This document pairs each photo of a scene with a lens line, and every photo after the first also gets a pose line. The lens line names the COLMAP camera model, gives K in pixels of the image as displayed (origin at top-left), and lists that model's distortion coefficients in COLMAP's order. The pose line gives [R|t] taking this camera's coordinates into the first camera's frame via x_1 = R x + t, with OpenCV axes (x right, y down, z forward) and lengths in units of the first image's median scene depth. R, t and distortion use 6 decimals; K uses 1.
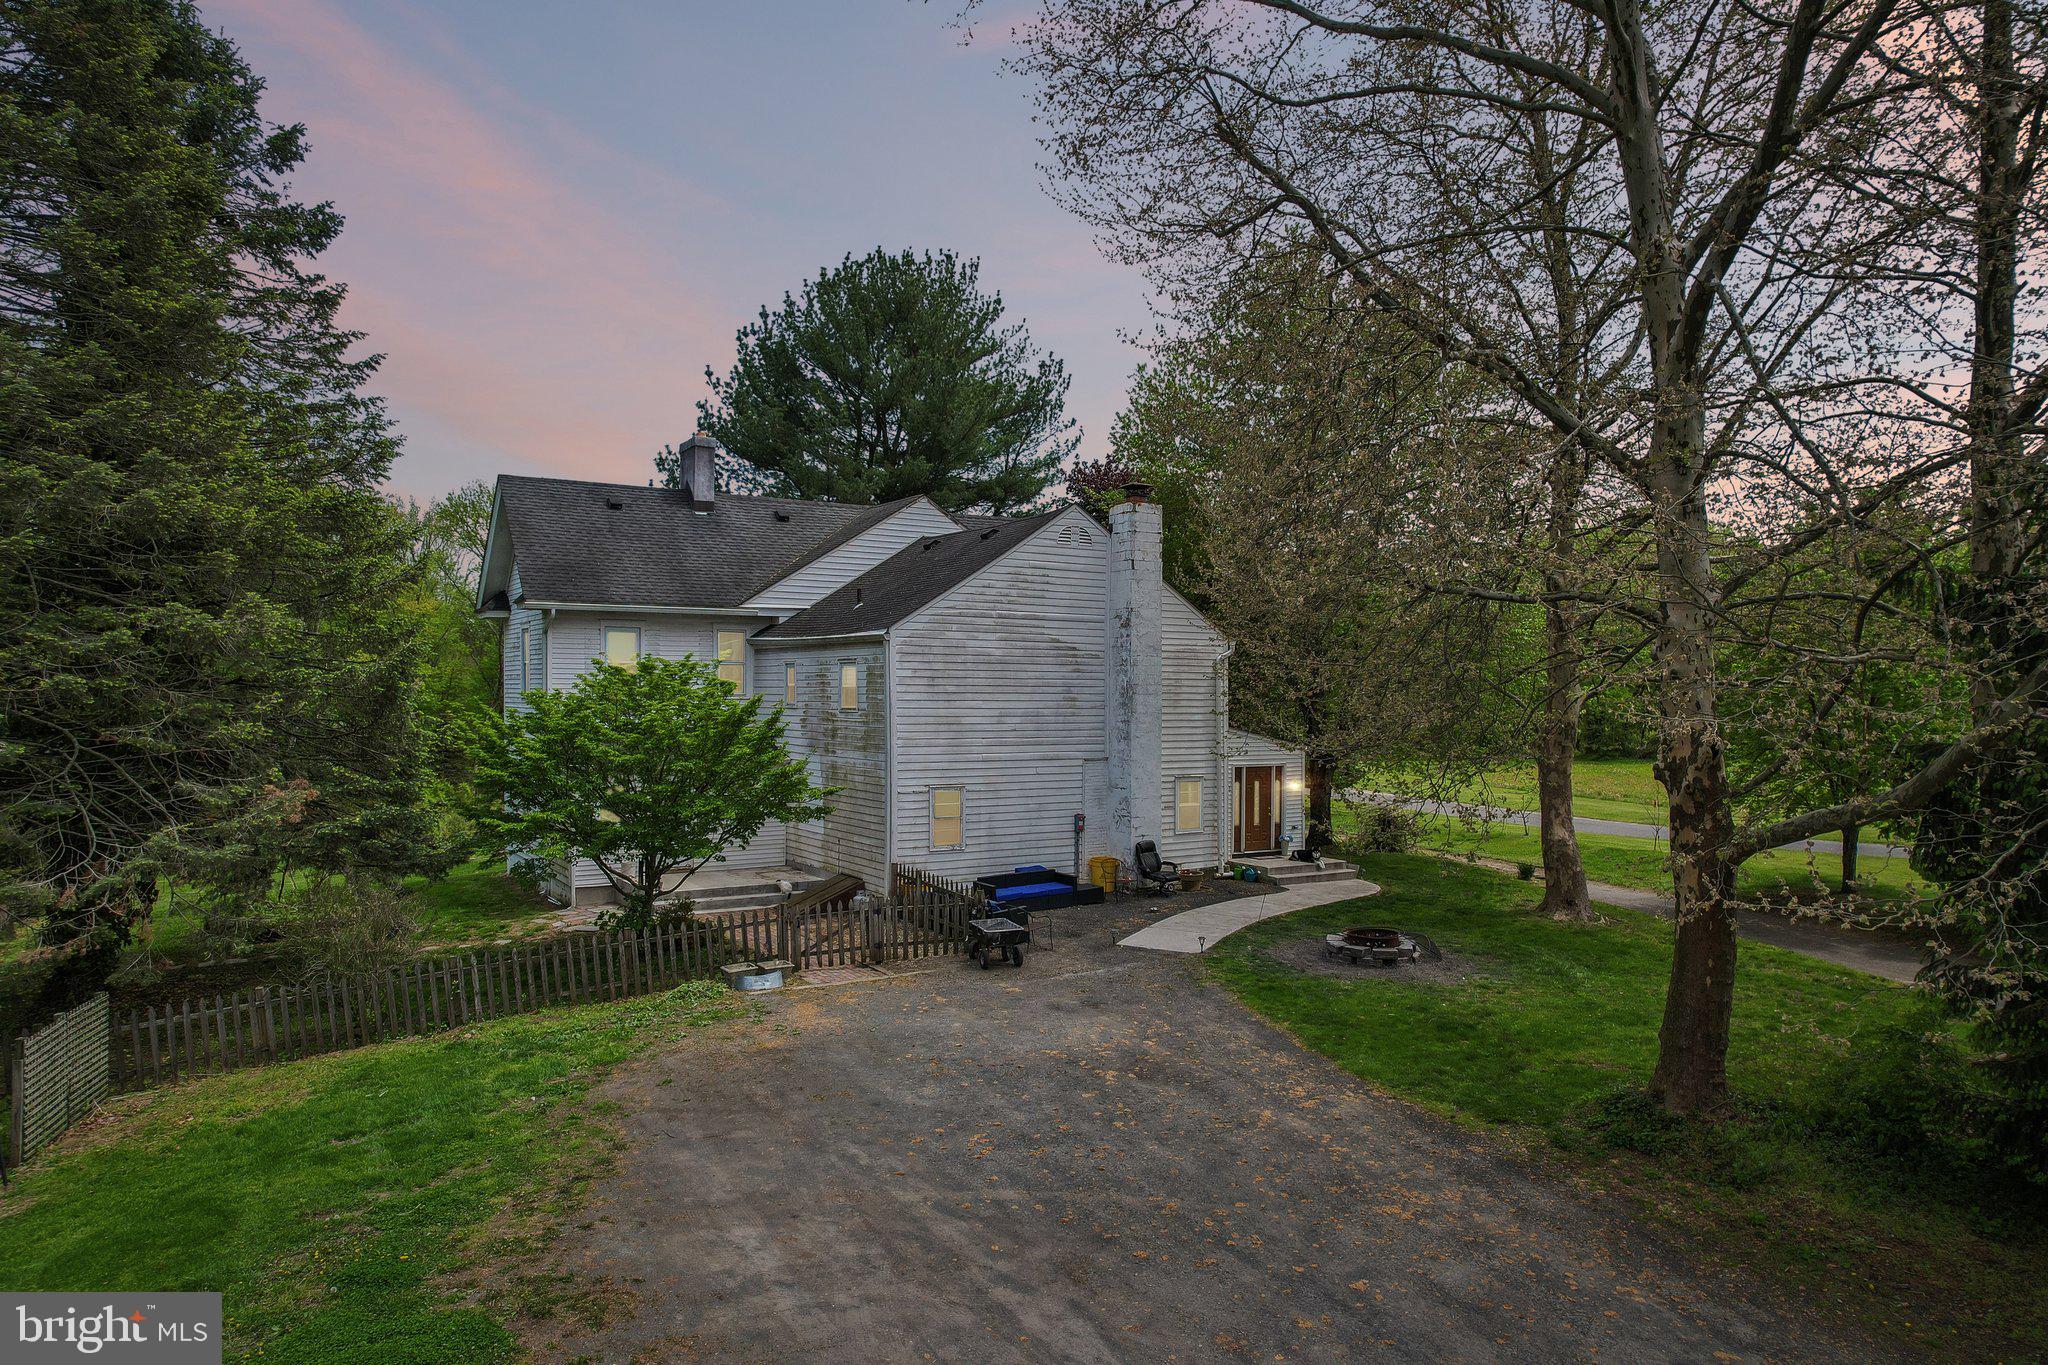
lens RADIAL K [[1321.7, 0, 1017.8], [0, 1321.7, 693.1], [0, 0, 1]] dist [-0.073948, 0.068401]
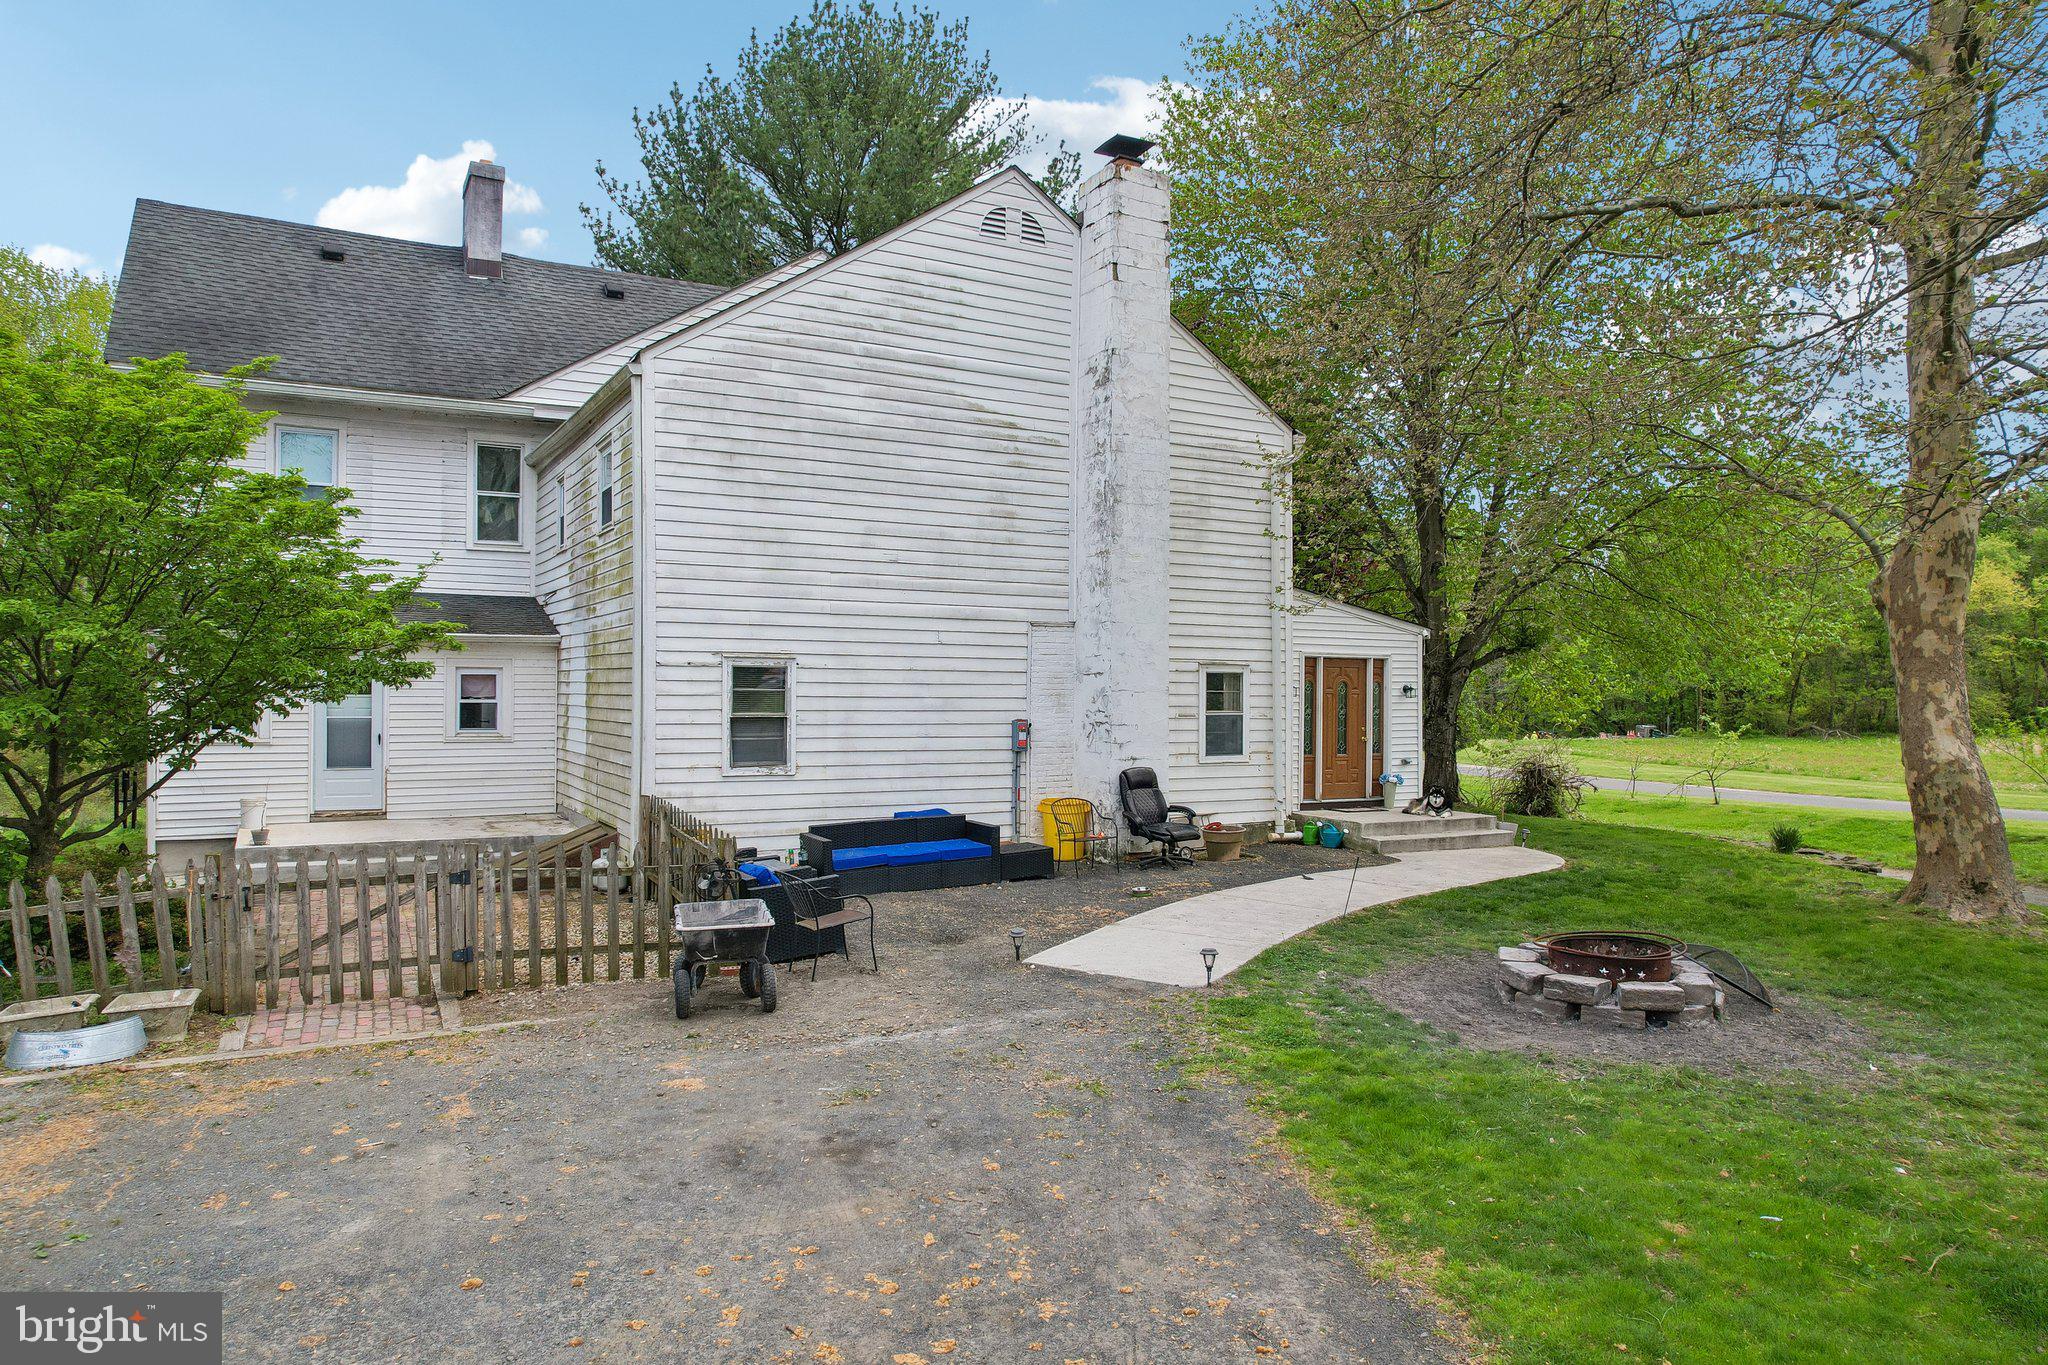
lens RADIAL K [[1321.7, 0, 1024.4], [0, 1321.7, 680.4], [0, 0, 1]] dist [-0.073948, 0.068401]
pose [[0.998208, 0.003757, -0.059728, 0.083967], [-0.004024, 0.999982, -0.004342, 0.079524], [0.059711, 0.004574, 0.998205, 0.454155]]
